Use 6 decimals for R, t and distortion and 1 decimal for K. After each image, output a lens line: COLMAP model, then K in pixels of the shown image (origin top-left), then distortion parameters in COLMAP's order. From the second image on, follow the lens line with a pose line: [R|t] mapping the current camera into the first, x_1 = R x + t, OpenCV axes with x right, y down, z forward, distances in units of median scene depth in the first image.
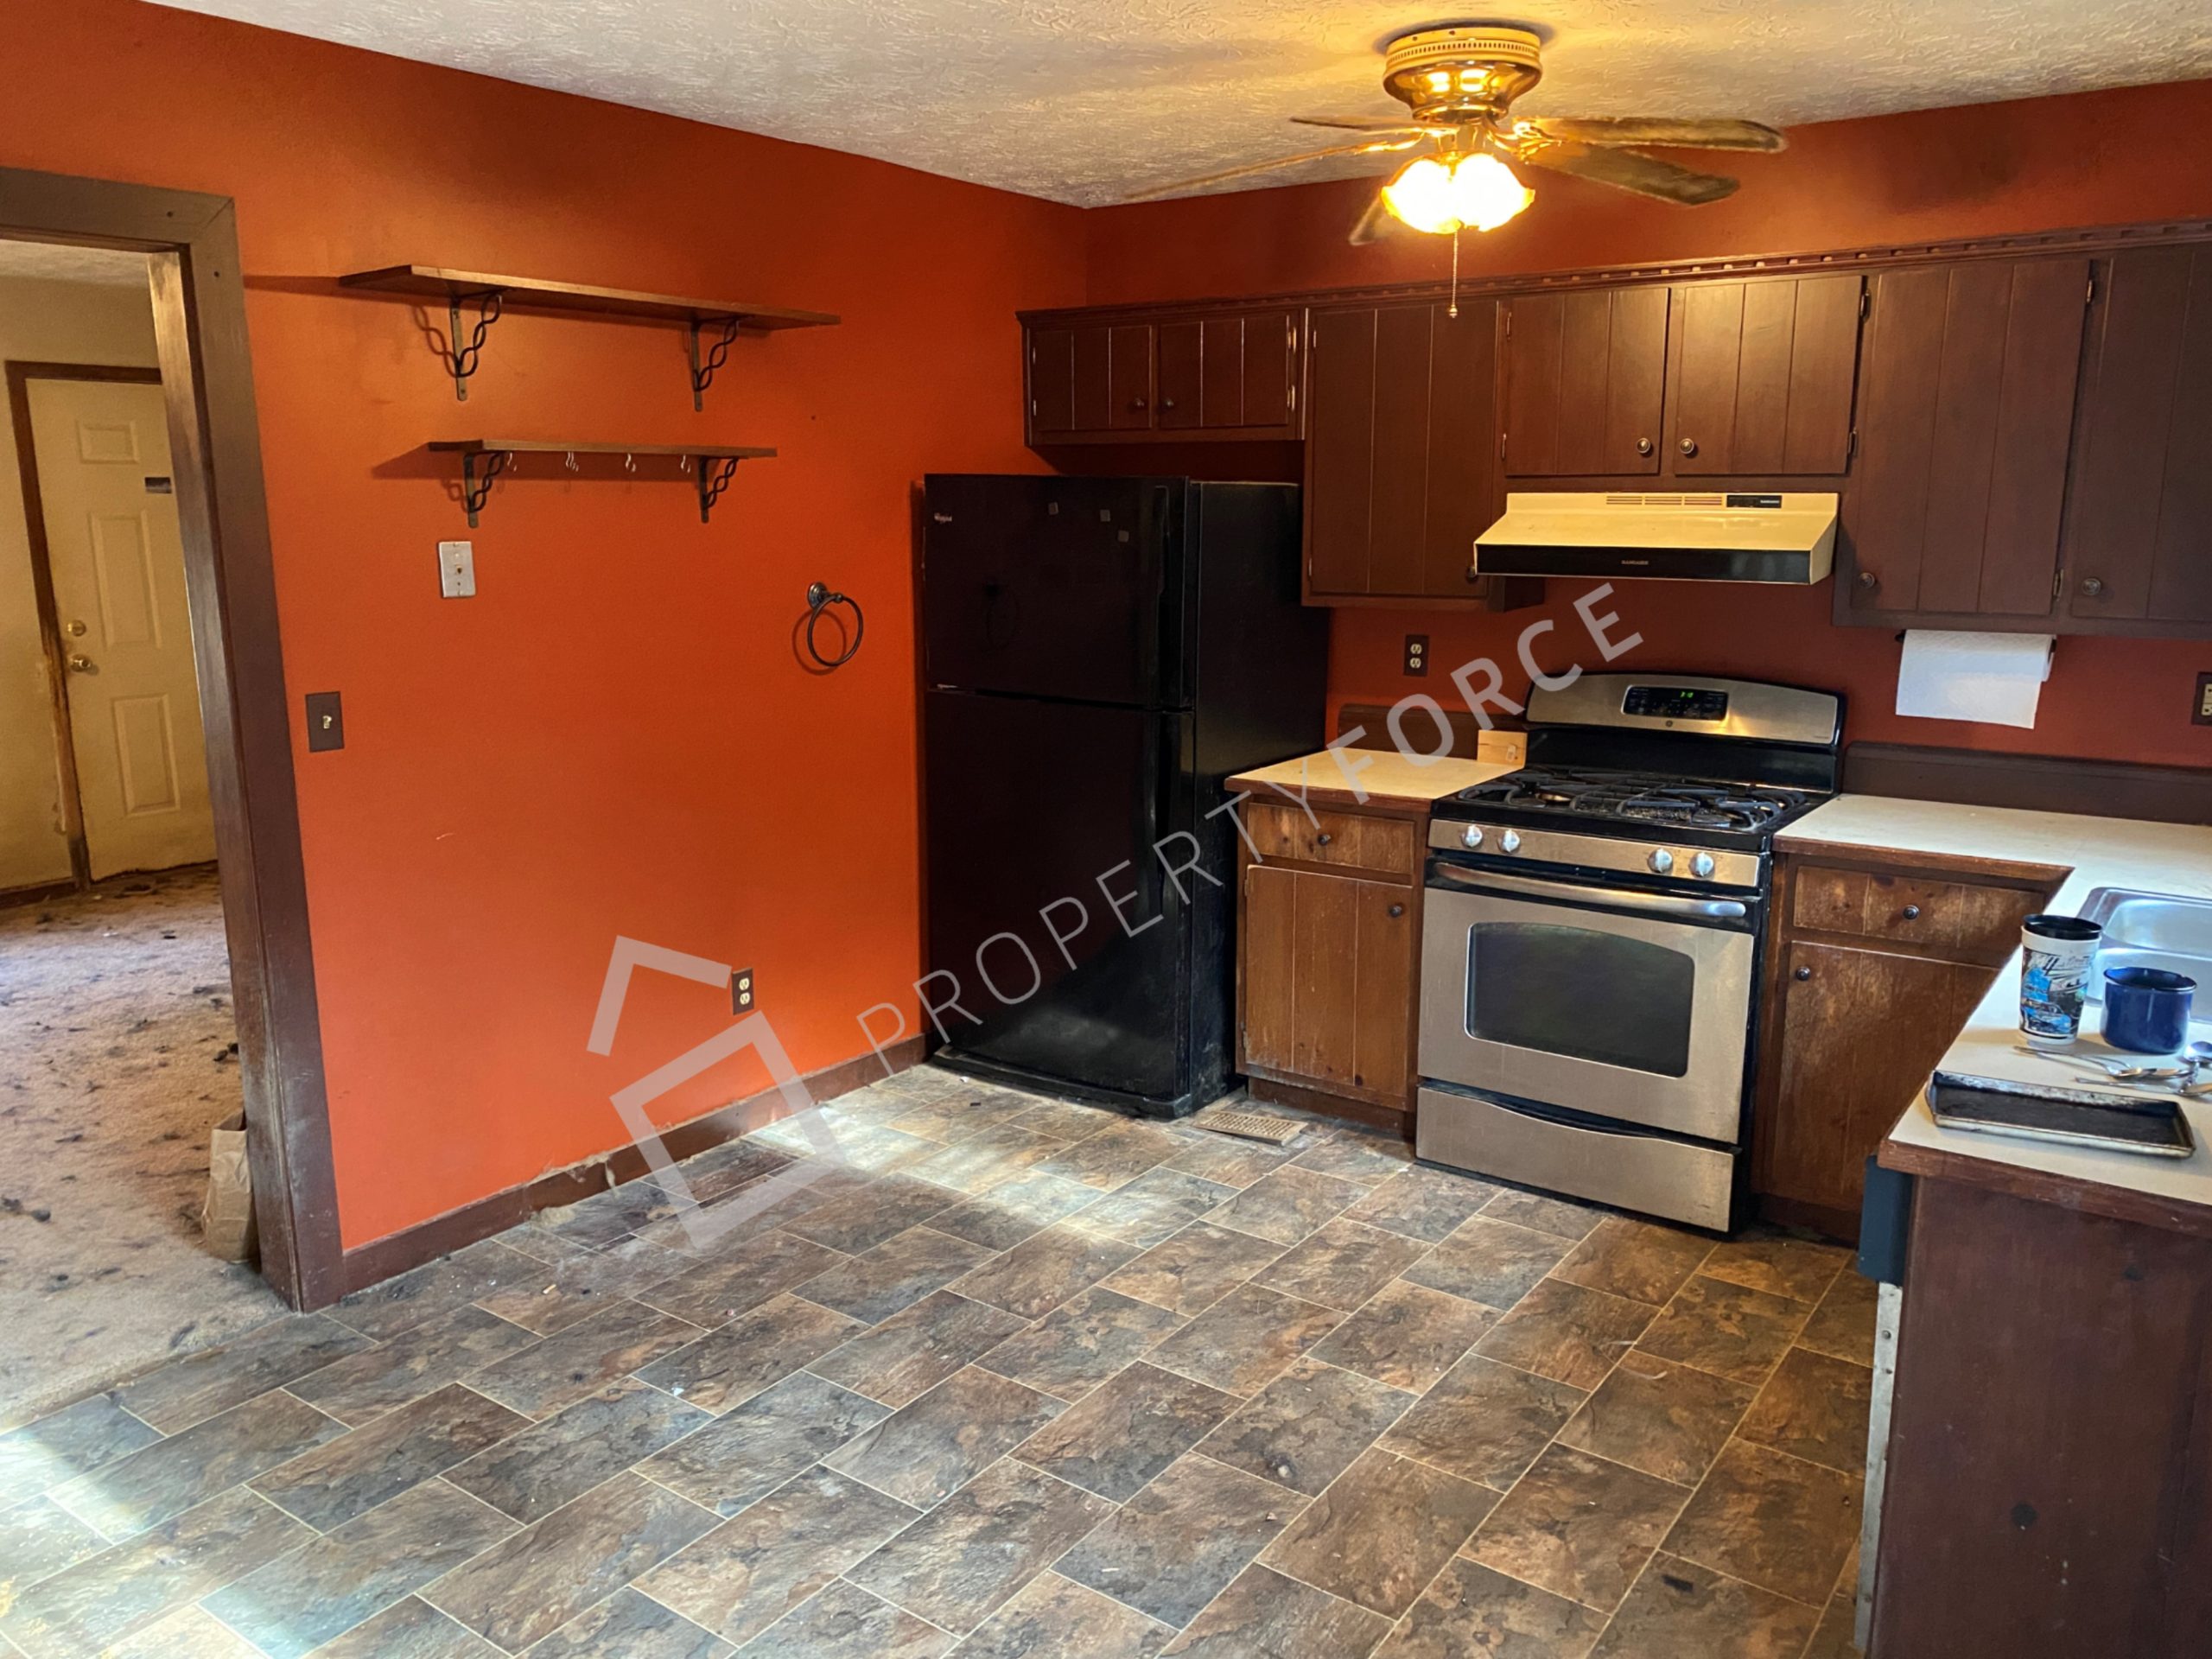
lens RADIAL K [[1700.8, 0, 1097.2], [0, 1700.8, 824.4], [0, 0, 1]] dist [0.031659, -0.001888]
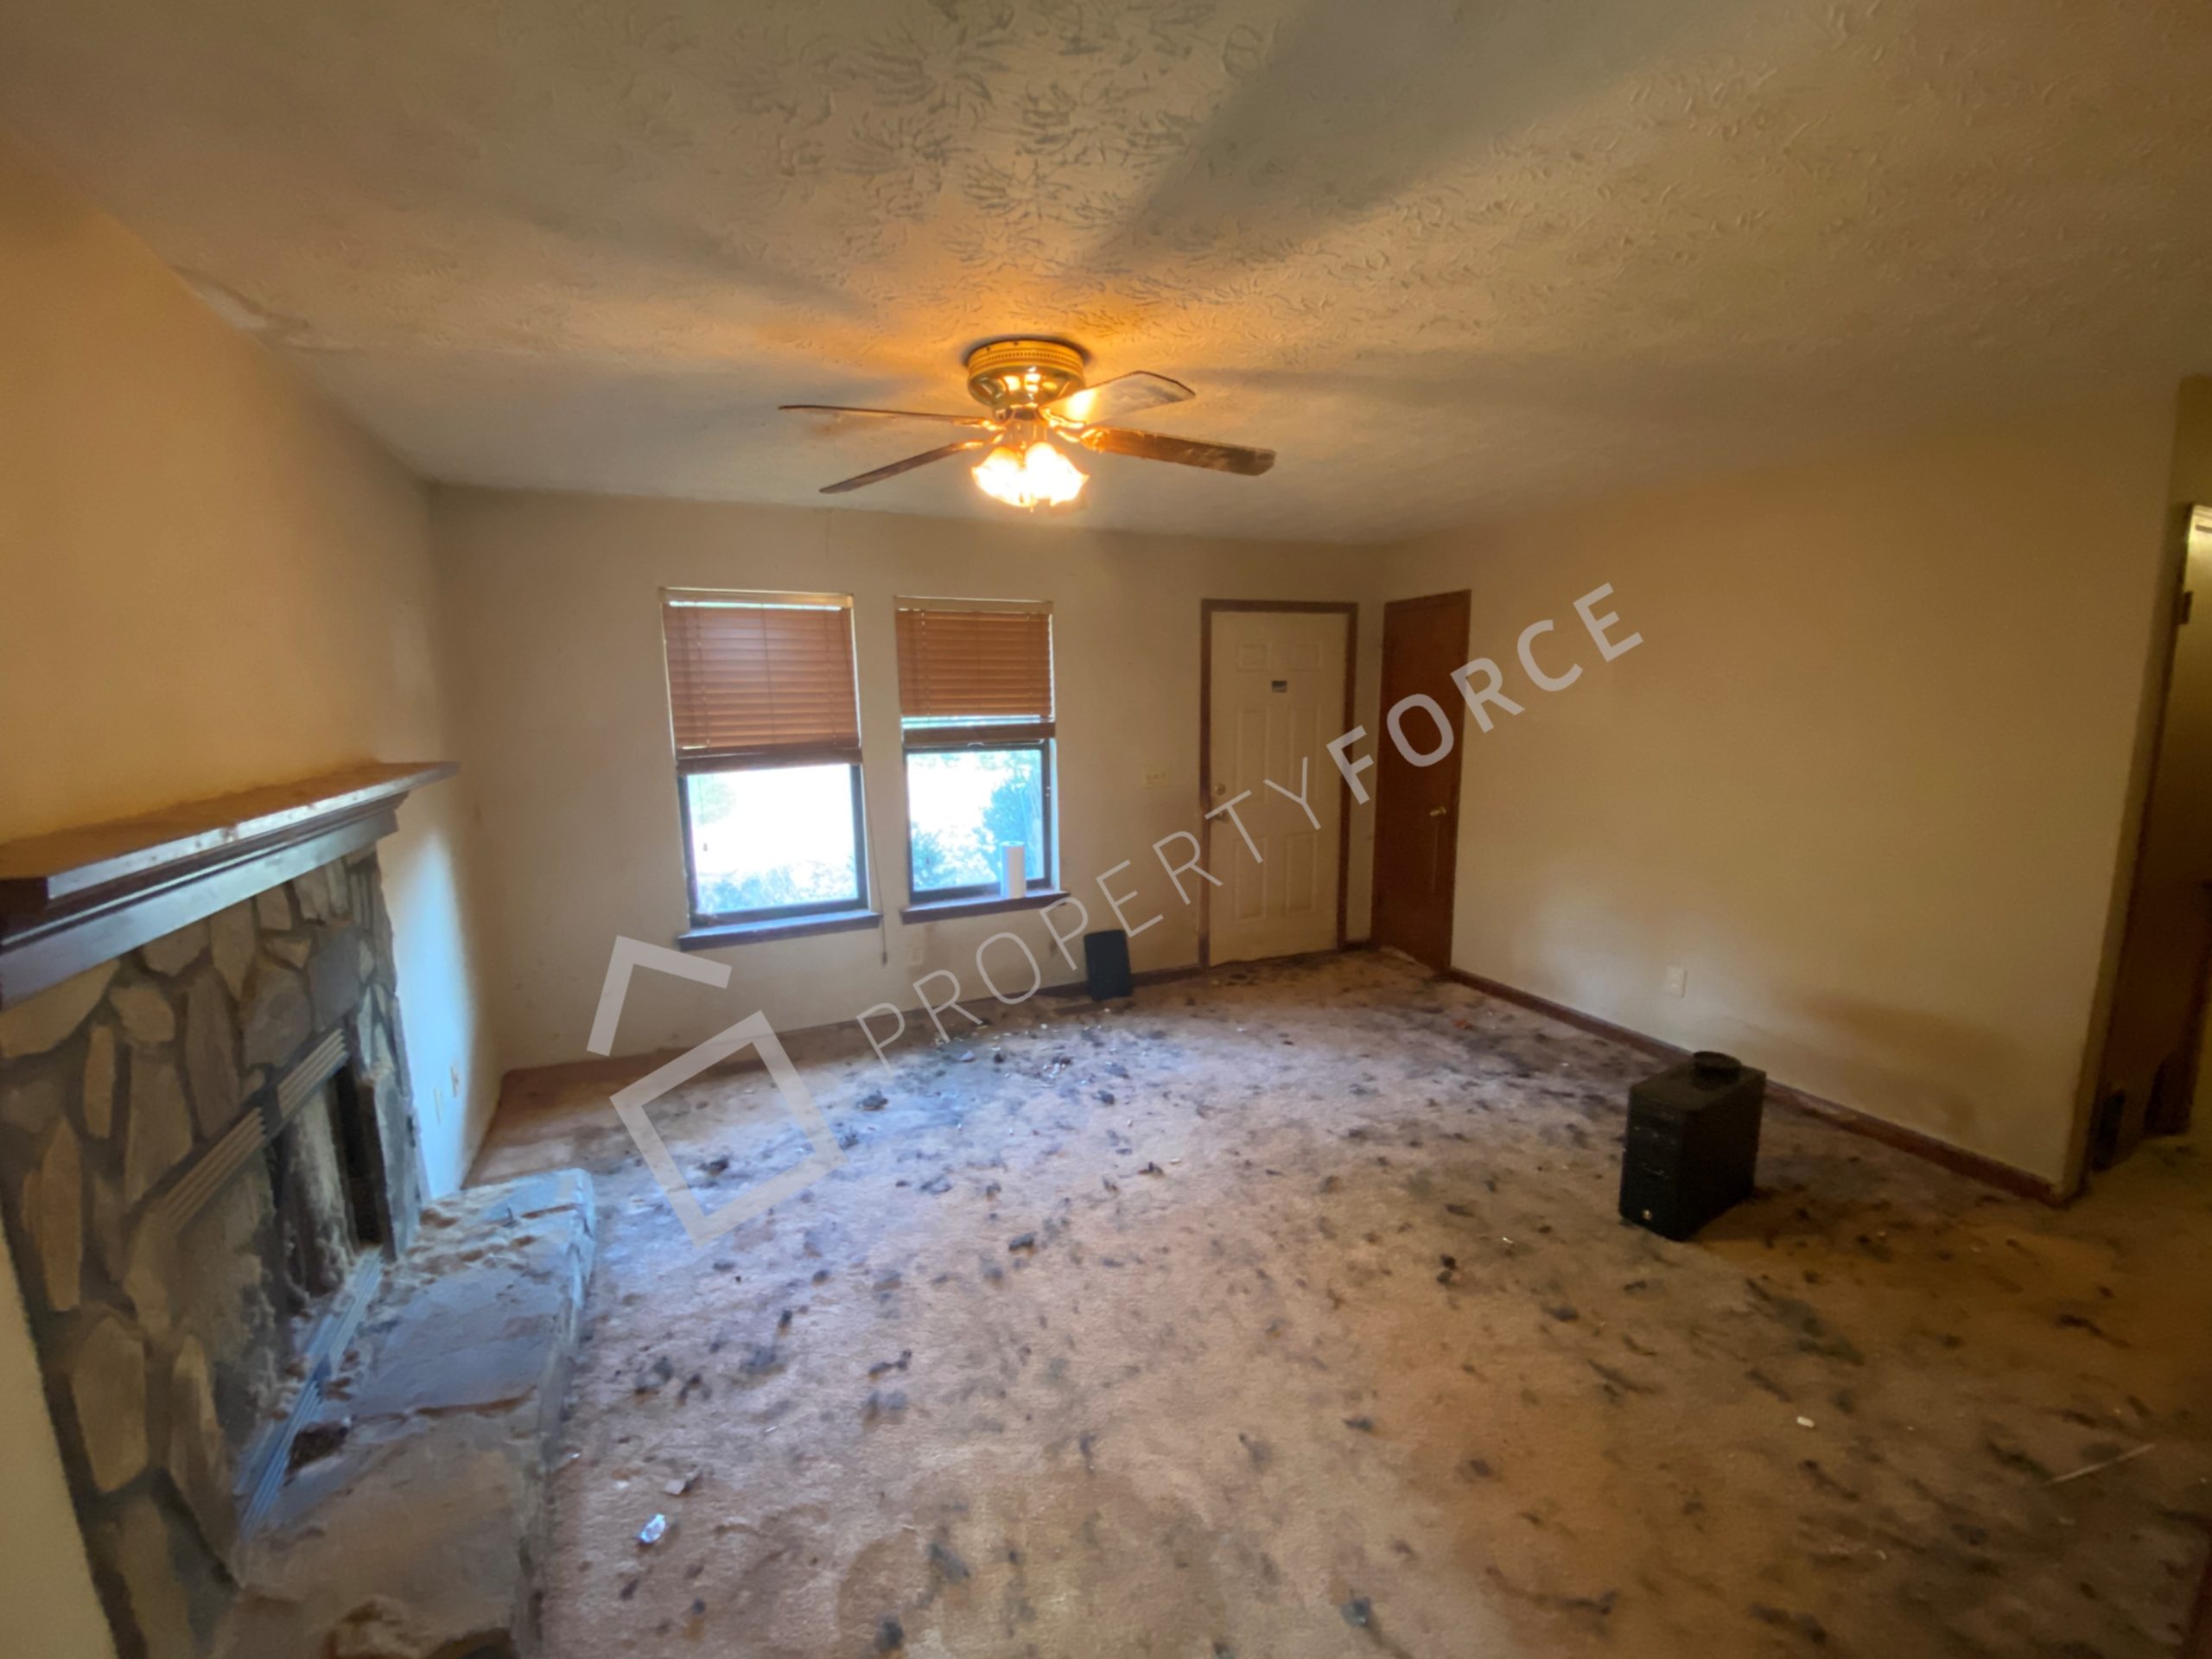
lens RADIAL K [[887.0, 0, 1106.0], [0, 887.0, 829.5], [0, 0, 1]] dist [0.032804, -0.026396]
pose [[0.867852, 0.071726, -0.491618, -0.509663], [-0.090908, 0.995743, -0.015203, -0.099366], [0.488435, 0.057886, 0.870678, 0.527640]]
